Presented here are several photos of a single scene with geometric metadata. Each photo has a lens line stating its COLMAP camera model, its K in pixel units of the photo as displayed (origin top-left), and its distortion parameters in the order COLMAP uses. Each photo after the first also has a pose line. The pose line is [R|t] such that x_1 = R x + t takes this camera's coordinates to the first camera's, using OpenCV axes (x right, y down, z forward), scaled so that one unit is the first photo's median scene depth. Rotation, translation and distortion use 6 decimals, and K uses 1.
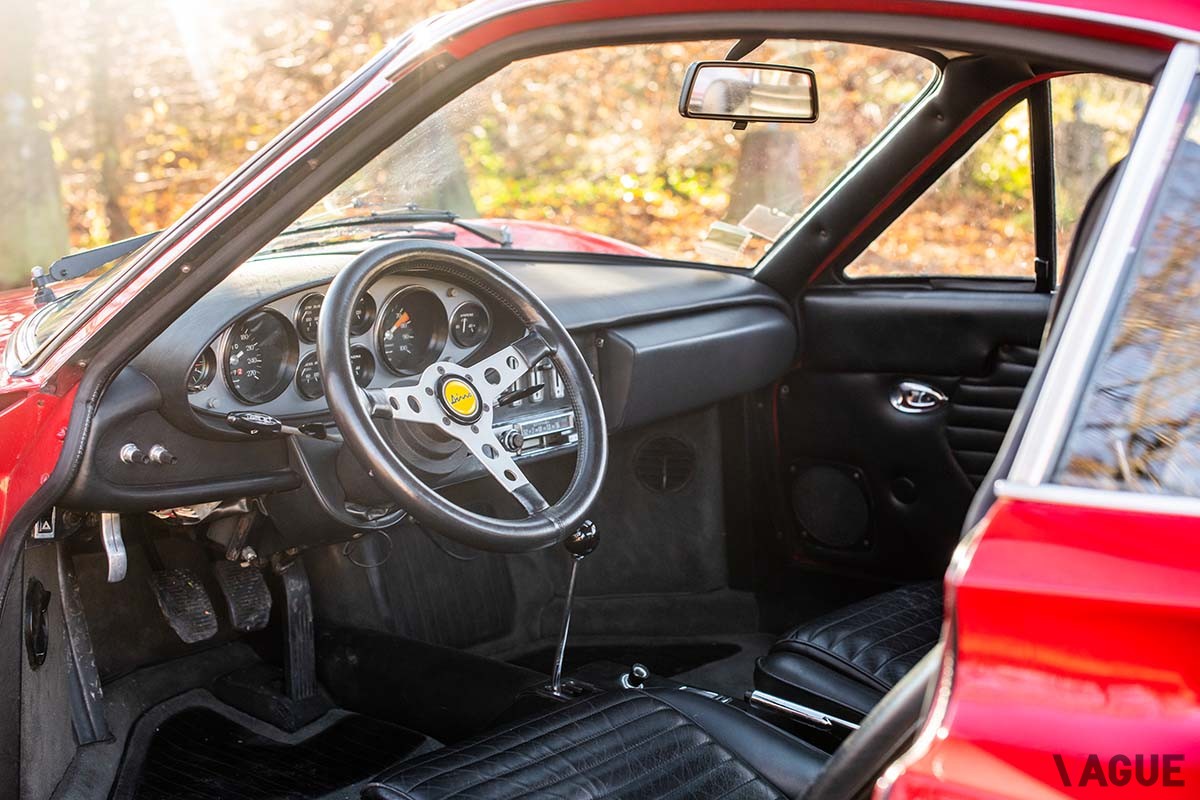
lens RADIAL K [[1708.0, 0, 602.3], [0, 1708.0, 356.6], [0, 0, 1]] dist [-0.148251, 0.080036]
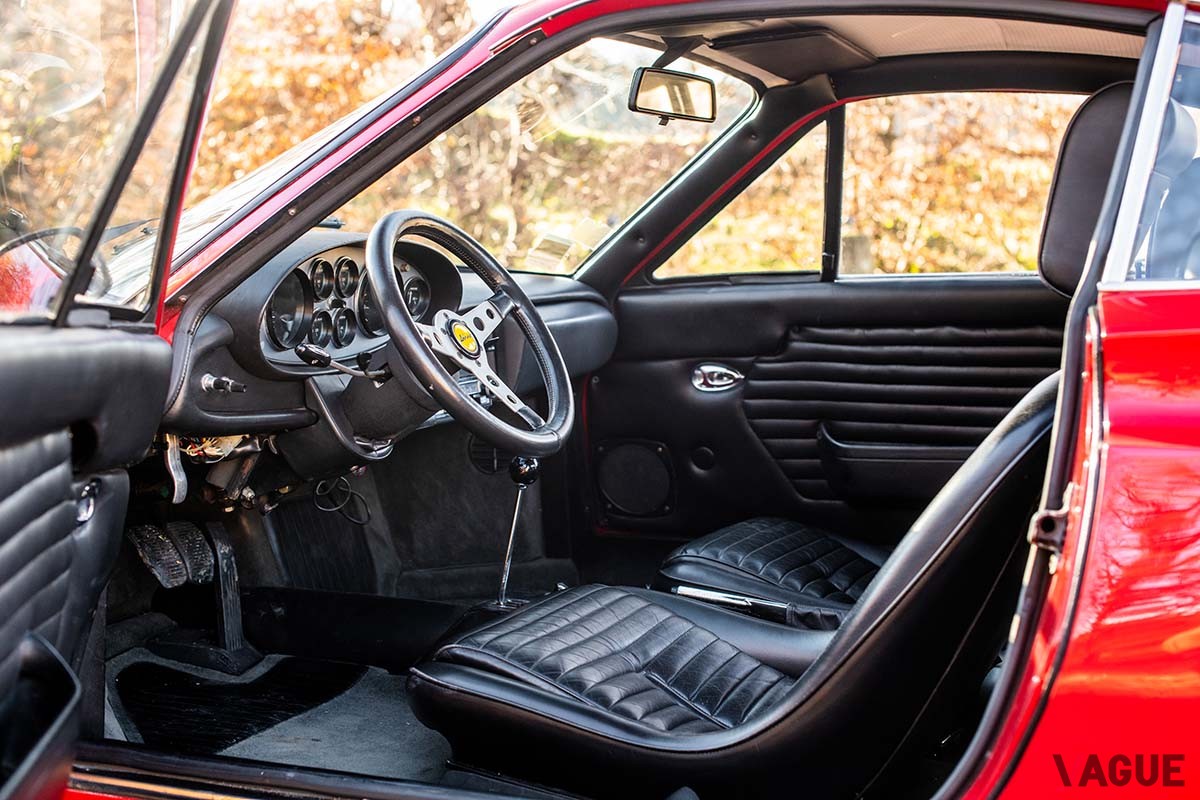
lens RADIAL K [[1654.4, 0, 600.0], [0, 1654.4, 400.0], [0, 0, 1]] dist [-0.156123, -0.006912]
pose [[0.960112, -0.028576, 0.278153, -0.272465], [0.040337, 0.998514, -0.036651, 0.098635], [-0.276692, 0.046409, 0.959837, -0.122308]]
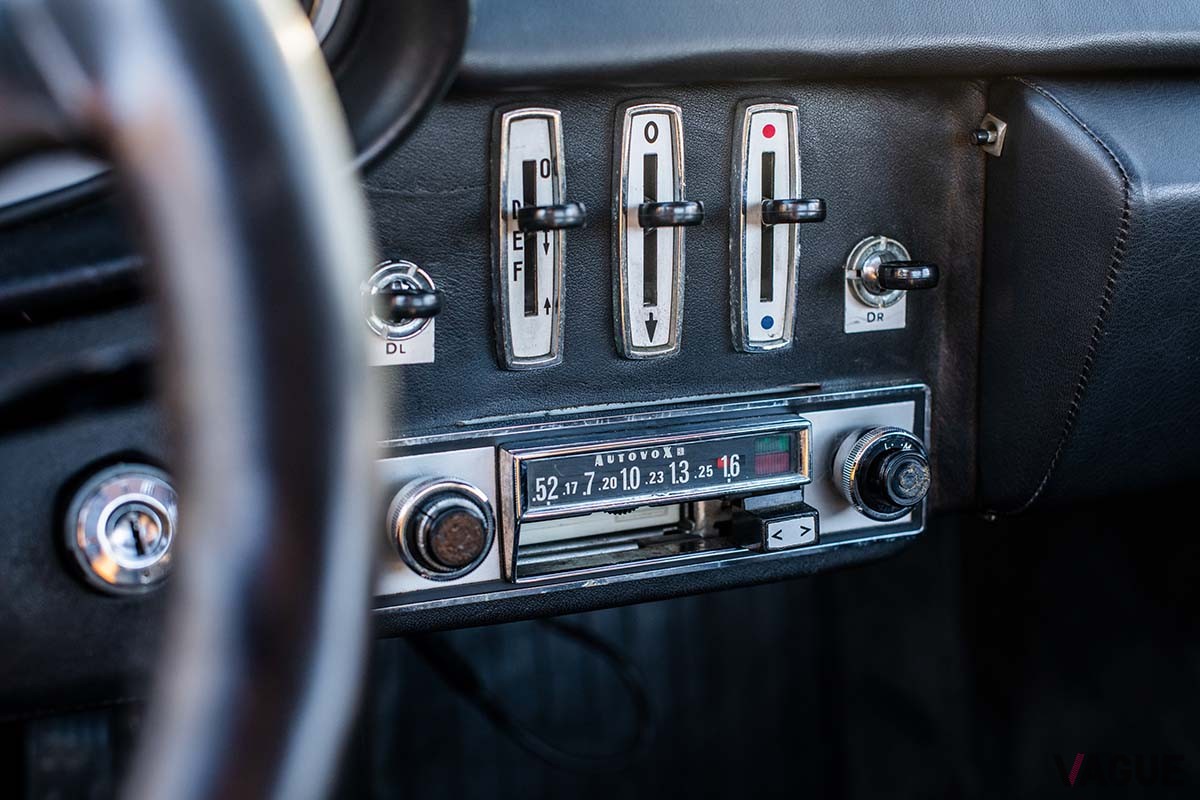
lens RADIAL K [[1985.1, 0, 600.0], [0, 1985.1, 400.0], [0, 0, 1]] dist [-0.205535, -0.000018]
pose [[0.906877, 0.166821, -0.386969, 0.063971], [-0.109363, 0.980012, 0.166182, -0.012273], [0.406957, -0.108386, 0.906994, 0.793573]]
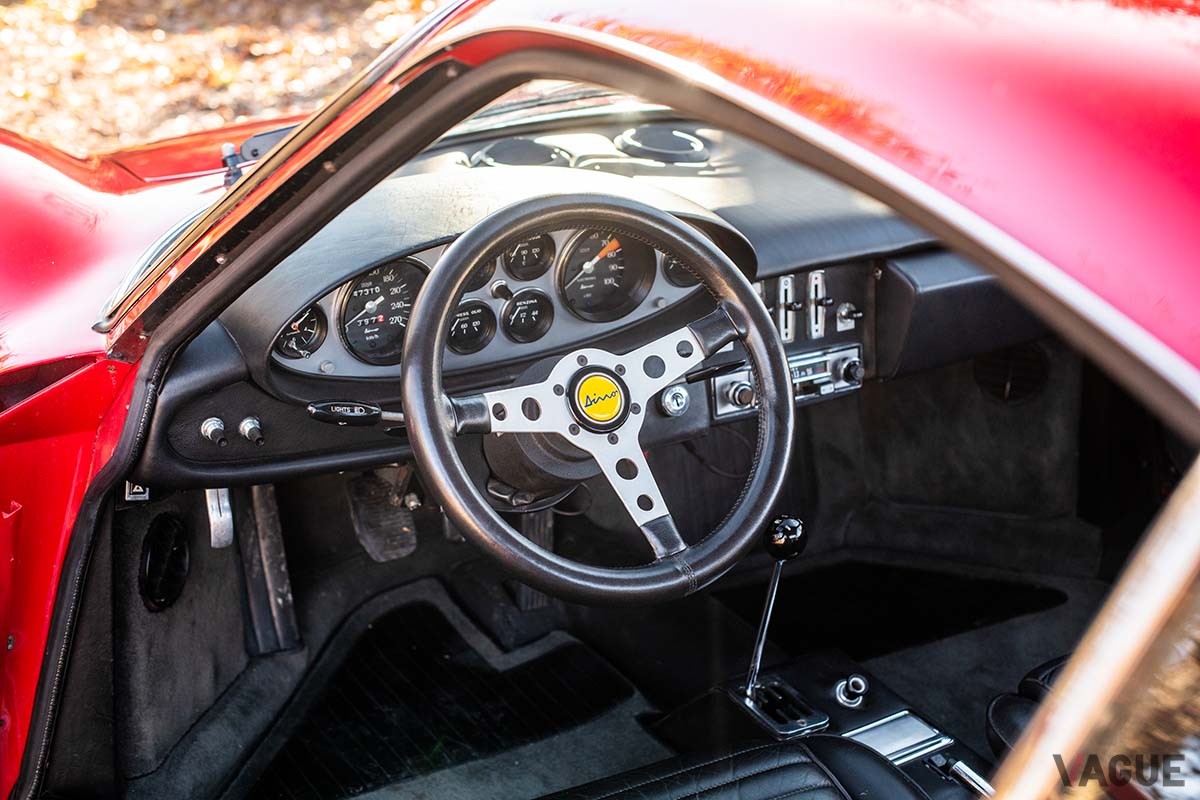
lens RADIAL K [[1708.0, 0, 602.3], [0, 1708.0, 356.6], [0, 0, 1]] dist [-0.148251, 0.080036]
pose [[0.937893, 0.129856, -0.321705, 0.153766], [-0.061397, 0.974797, 0.214480, -0.147021], [0.341448, -0.181407, 0.922228, 0.213660]]
